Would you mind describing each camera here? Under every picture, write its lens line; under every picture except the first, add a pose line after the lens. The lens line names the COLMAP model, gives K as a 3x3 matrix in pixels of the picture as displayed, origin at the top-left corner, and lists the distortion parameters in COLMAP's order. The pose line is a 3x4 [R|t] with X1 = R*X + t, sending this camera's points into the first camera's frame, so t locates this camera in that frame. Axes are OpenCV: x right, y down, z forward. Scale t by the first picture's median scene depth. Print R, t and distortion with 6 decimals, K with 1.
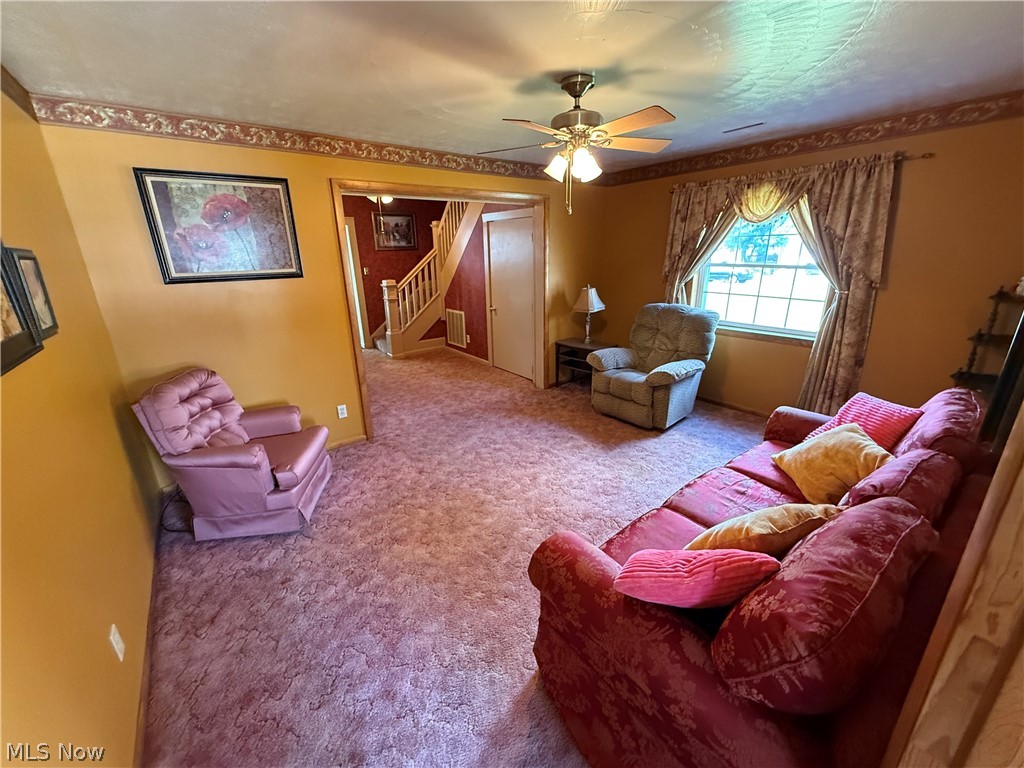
lens RADIAL K [[410.8, 0, 511.7], [0, 410.8, 385.6], [0, 0, 1]] dist [-0.001086, 0.000201]
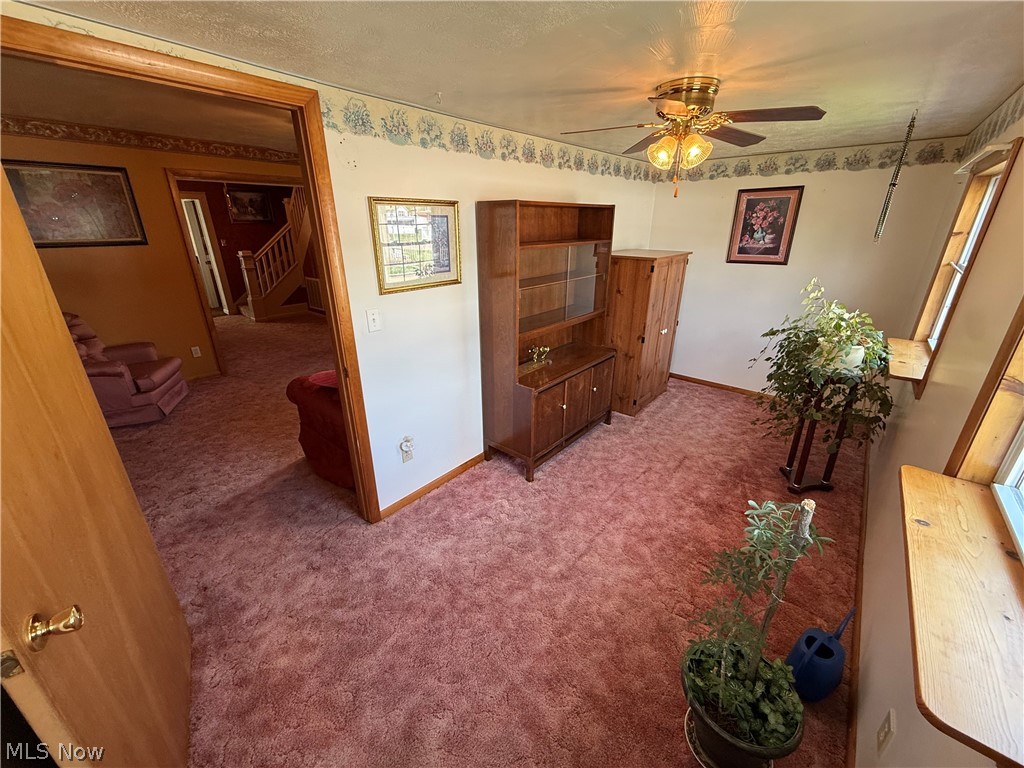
lens RADIAL K [[410.8, 0, 511.0], [0, 410.8, 384.4], [0, 0, 1]] dist [-0.001086, 0.000201]
pose [[0.977007, -0.063768, 0.203449, 0.328270], [0.053413, 0.997001, 0.055993, 0.169088], [-0.206409, -0.043839, 0.977483, -0.538248]]
